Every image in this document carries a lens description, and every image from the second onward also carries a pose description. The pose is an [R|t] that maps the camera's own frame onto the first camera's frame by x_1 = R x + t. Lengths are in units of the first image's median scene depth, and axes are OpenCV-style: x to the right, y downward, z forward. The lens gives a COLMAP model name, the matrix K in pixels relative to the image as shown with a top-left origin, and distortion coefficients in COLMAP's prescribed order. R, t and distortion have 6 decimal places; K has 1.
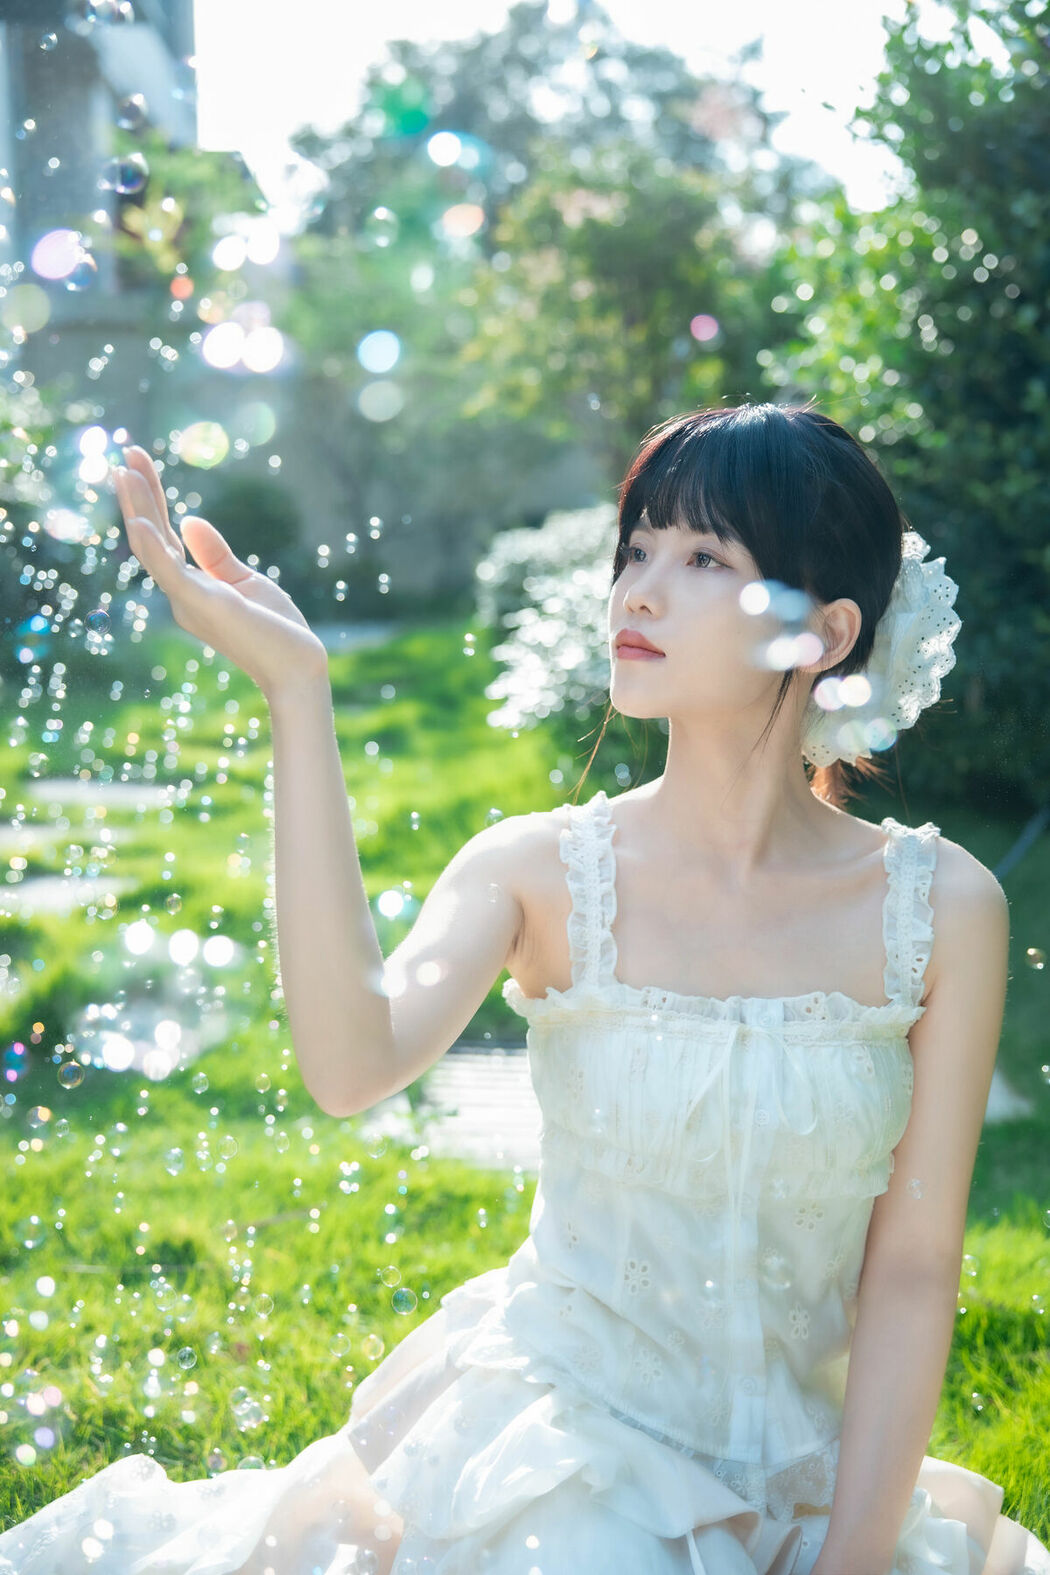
lens RADIAL K [[1764.8, 0, 525.0], [0, 1764.8, 787.5], [0, 0, 1]] dist [0.060647, 0.005069]
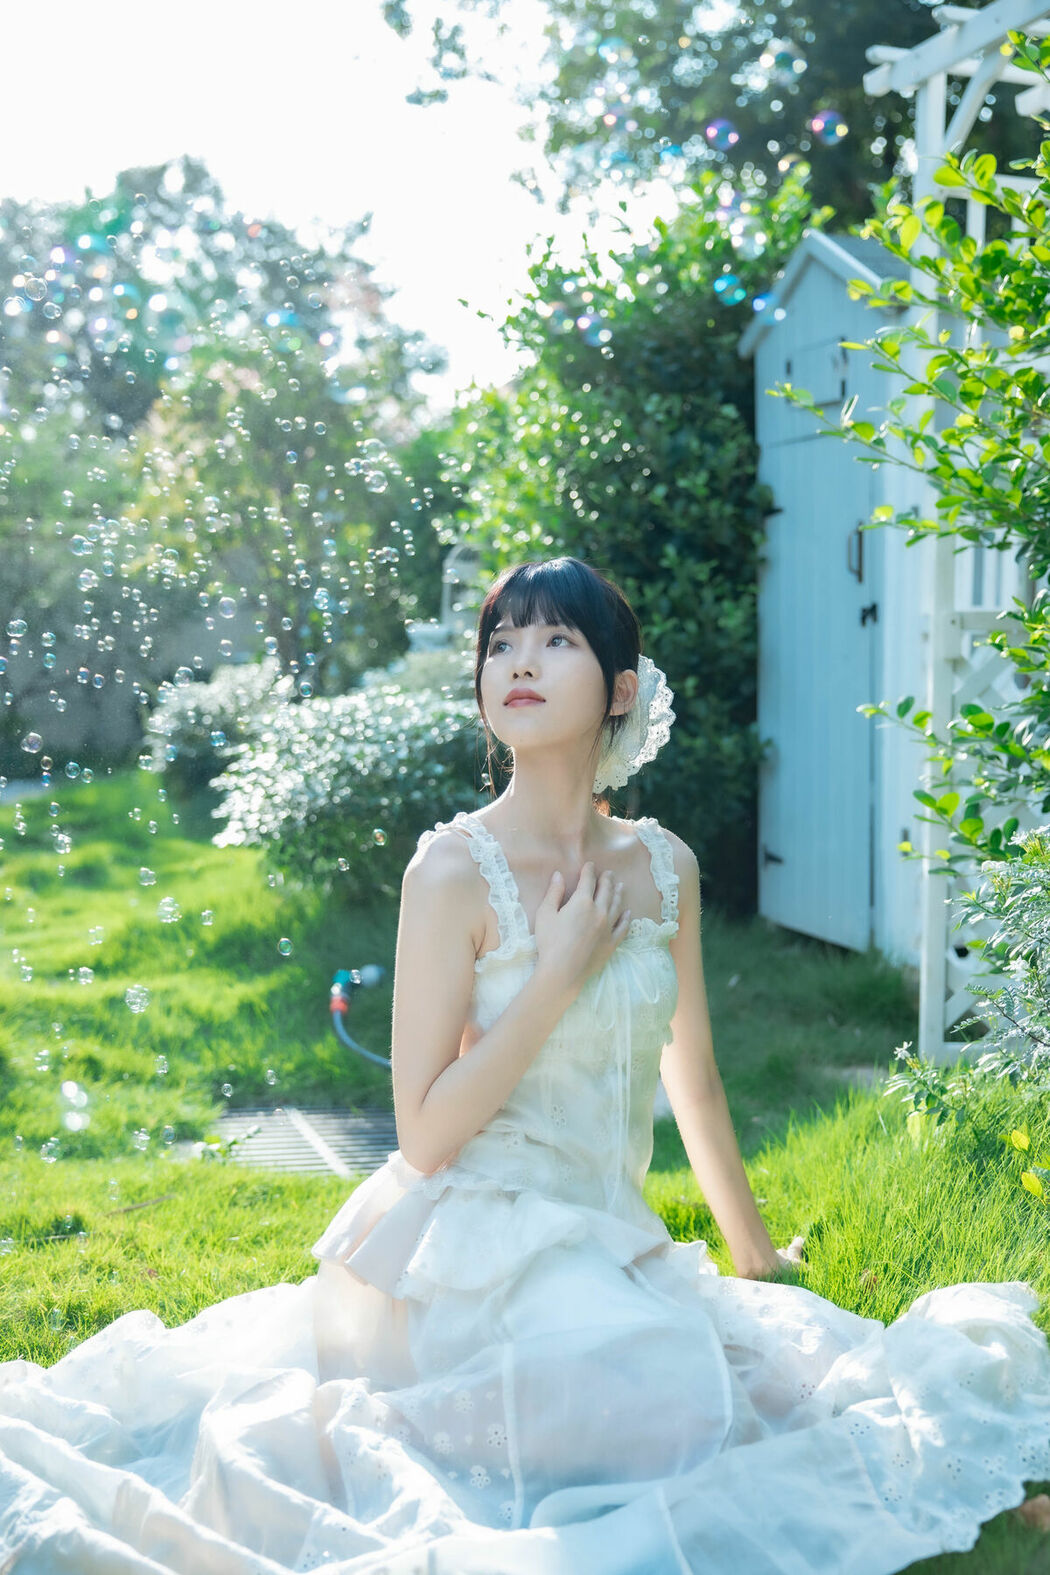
lens RADIAL K [[1830.4, 0, 525.0], [0, 1830.4, 787.5], [0, 0, 1]] dist [0.020793, 0.069692]
pose [[0.977760, -0.026195, 0.208085, -0.065201], [0.045146, 0.995197, -0.086856, 0.036585], [-0.204811, 0.094319, 0.974247, -0.161794]]
